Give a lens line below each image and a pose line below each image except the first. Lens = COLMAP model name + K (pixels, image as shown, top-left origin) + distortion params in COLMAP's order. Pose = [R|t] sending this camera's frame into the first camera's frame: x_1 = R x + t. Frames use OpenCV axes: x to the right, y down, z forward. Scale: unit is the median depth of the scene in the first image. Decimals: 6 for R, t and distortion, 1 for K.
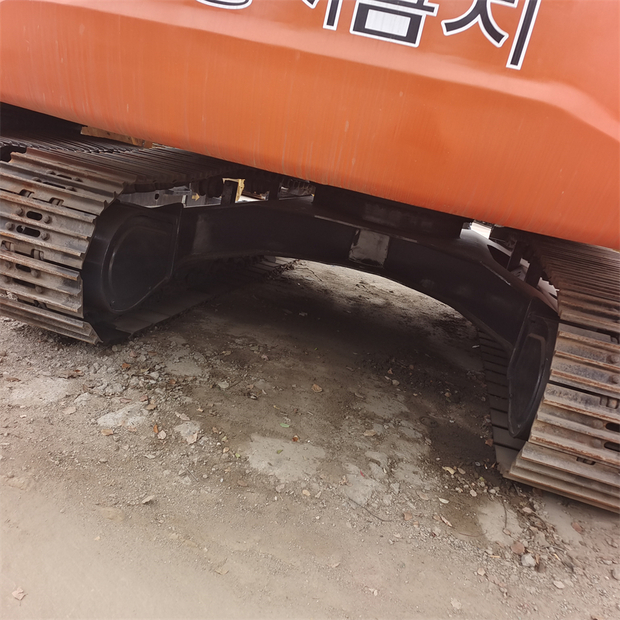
lens RADIAL K [[559.8, 0, 319.0], [0, 559.8, 307.2], [0, 0, 1]] dist [0.056404, 0.000883]
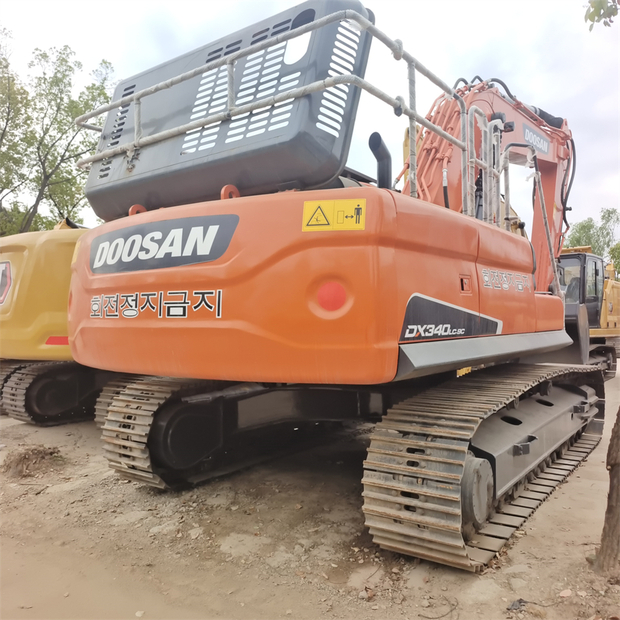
lens RADIAL K [[562.4, 0, 324.5], [0, 562.4, 312.2], [0, 0, 1]] dist [0.040910, 0.009000]
pose [[0.908635, -0.223565, -0.352706, 0.818587], [0.100435, 0.936824, -0.335073, 0.203581], [0.405334, 0.269035, 0.873684, -0.458982]]
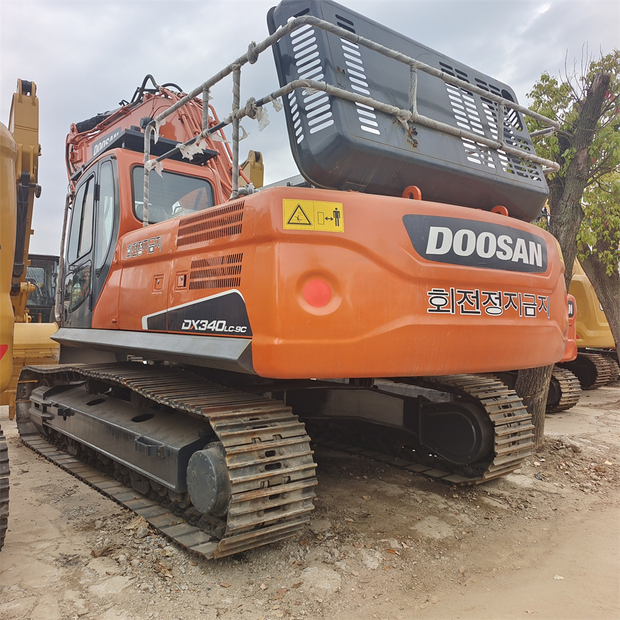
lens RADIAL K [[589.1, 0, 351.7], [0, 589.1, 297.6], [0, 0, 1]] dist [-0.008351, -0.000992]
pose [[0.541929, -0.175880, 0.821815, -1.453493], [0.319028, 0.947715, -0.007551, -0.432942], [-0.777518, 0.266274, 0.569705, -0.002247]]
